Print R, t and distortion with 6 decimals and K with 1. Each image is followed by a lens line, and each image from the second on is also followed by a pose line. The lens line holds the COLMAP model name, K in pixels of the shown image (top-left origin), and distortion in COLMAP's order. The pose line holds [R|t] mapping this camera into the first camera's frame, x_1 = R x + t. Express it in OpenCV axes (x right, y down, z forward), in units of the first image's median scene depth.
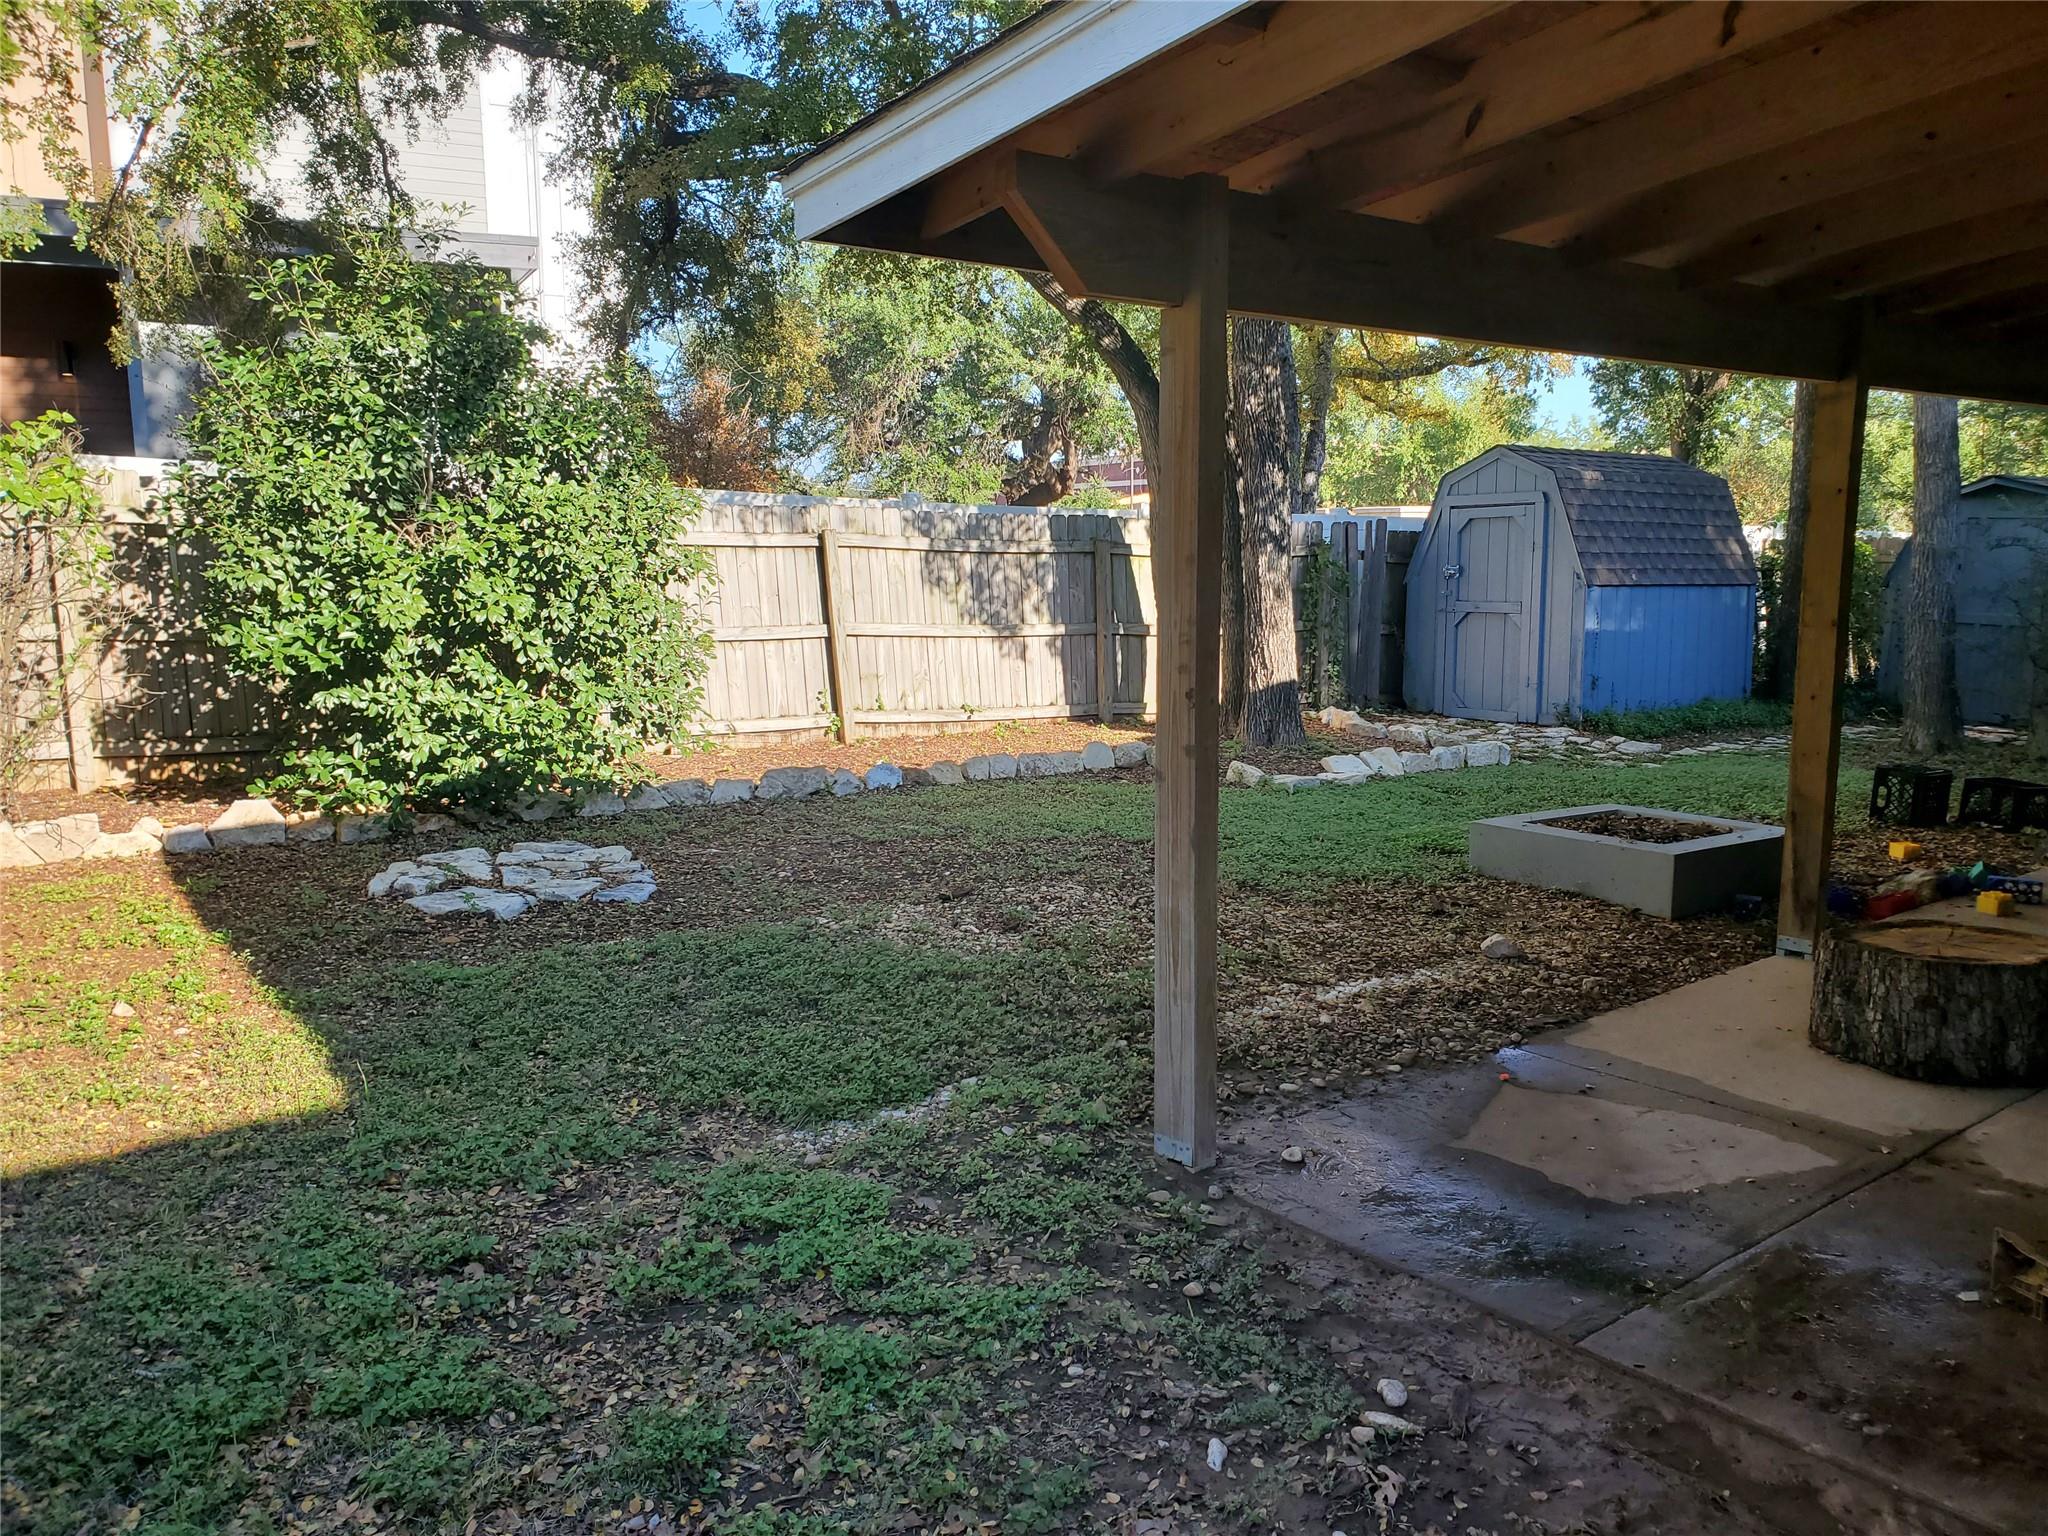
lens RADIAL K [[1594.9, 0, 1019.6], [0, 1594.9, 782.5], [0, 0, 1]] dist [0.011125, 0.001878]
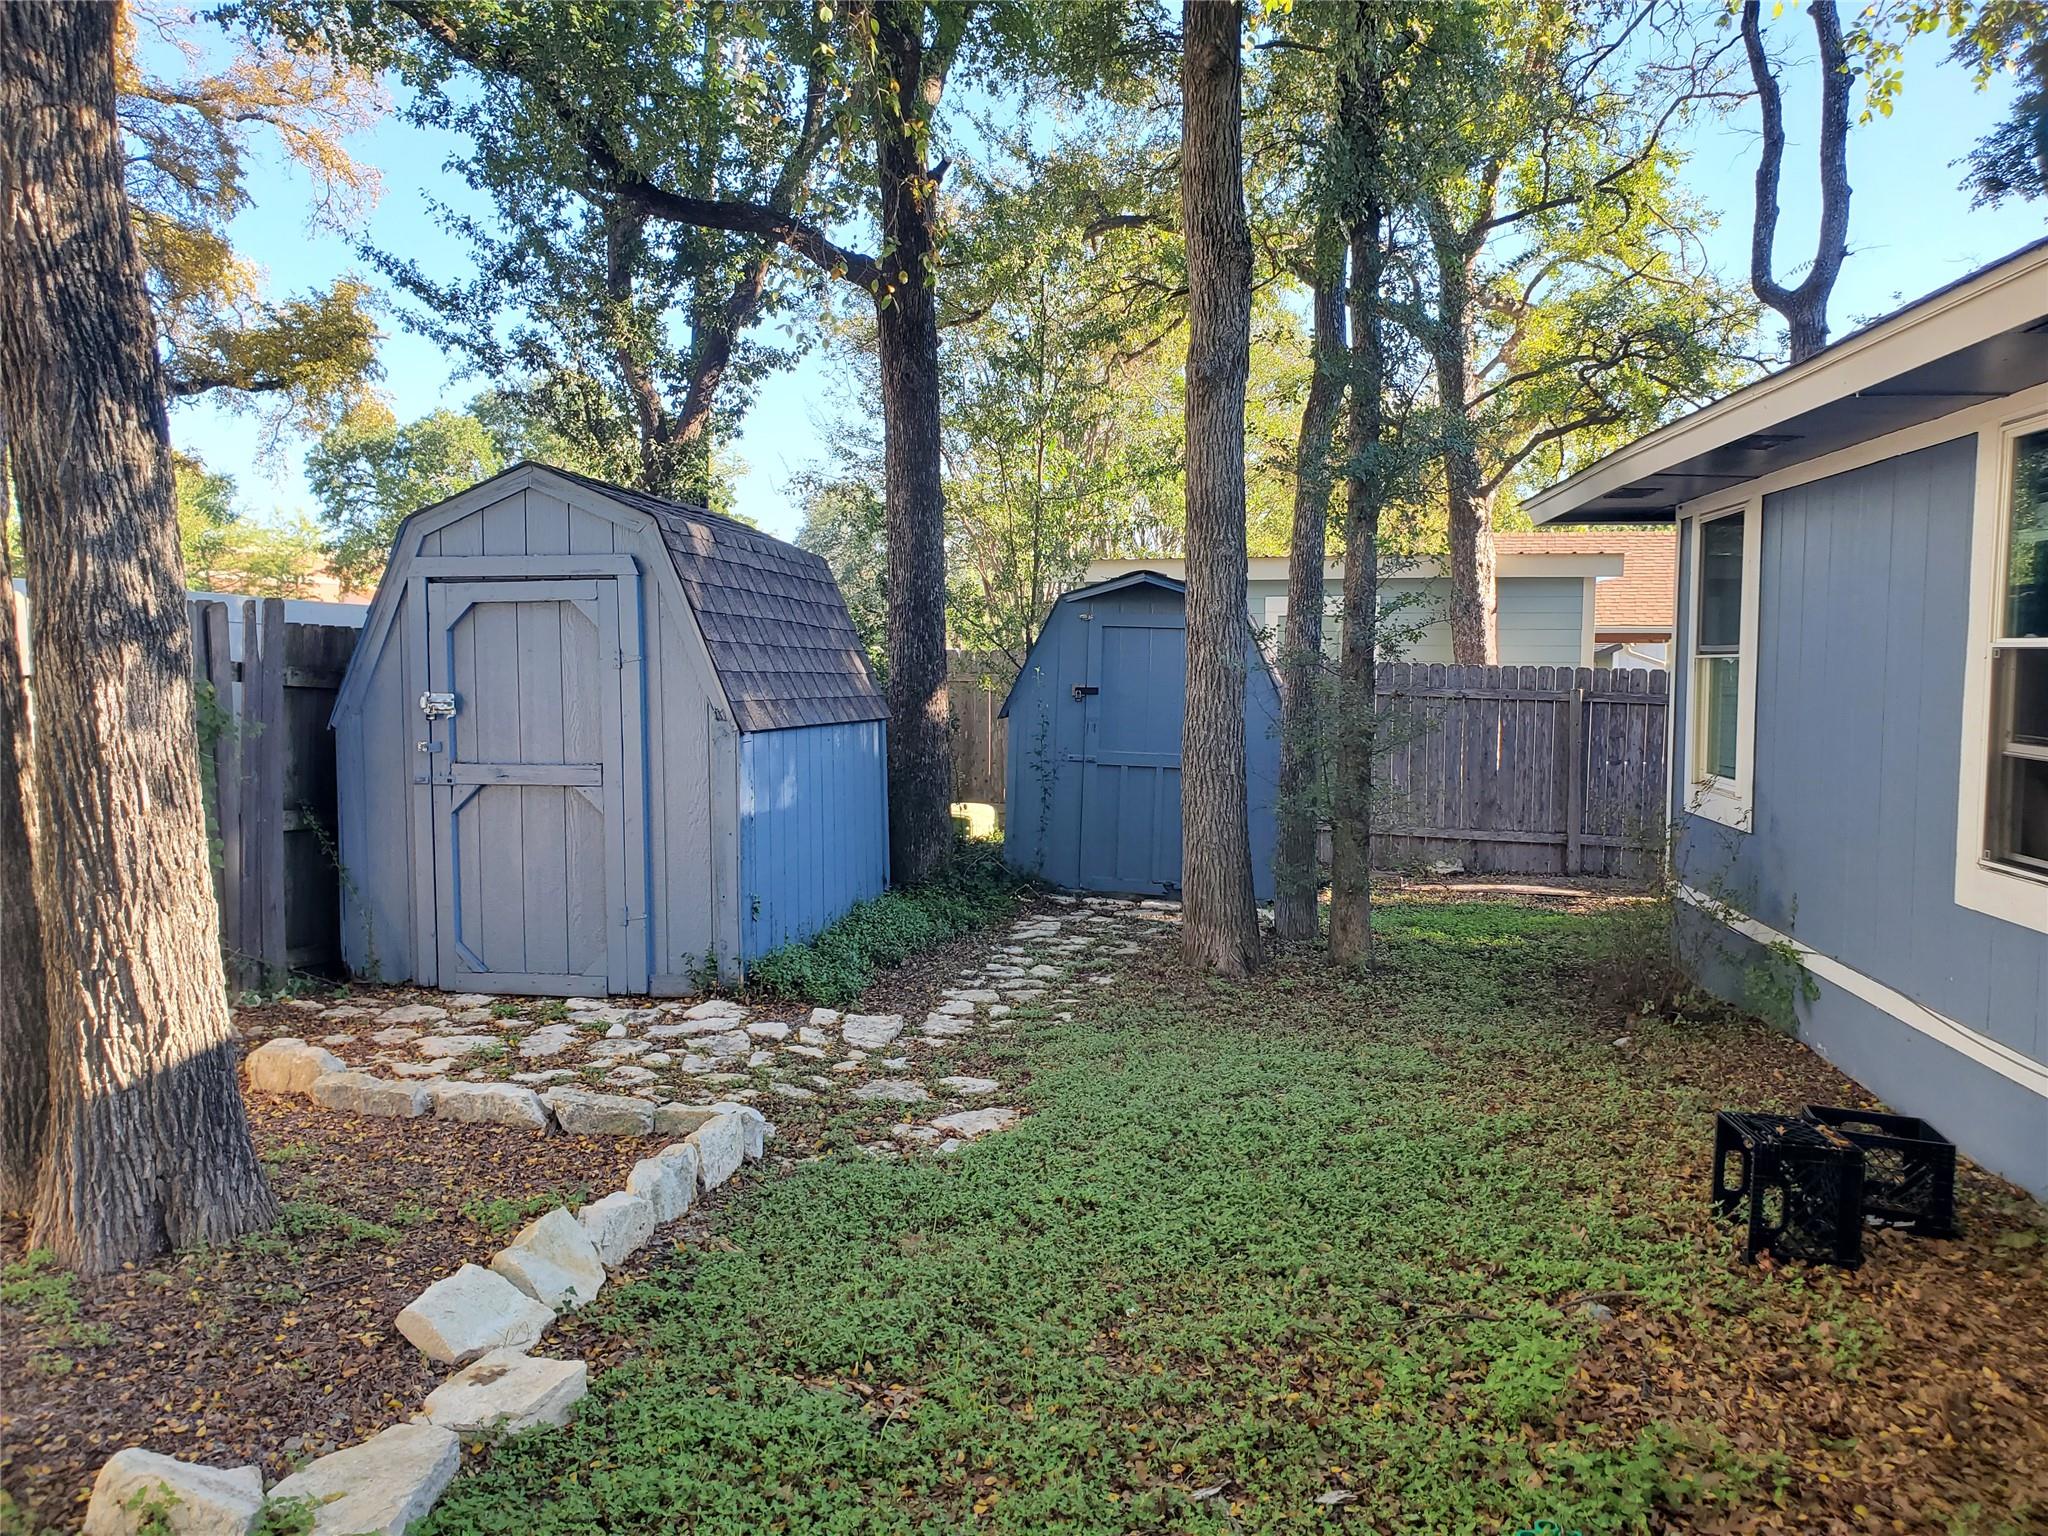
lens RADIAL K [[1594.9, 0, 1025.7], [0, 1594.9, 774.6], [0, 0, 1]] dist [0.011125, 0.001878]
pose [[0.703523, -0.043212, 0.709357, 0.044296], [0.093748, 0.995070, -0.032359, -0.082319], [-0.704462, 0.089266, 0.704106, 0.554558]]
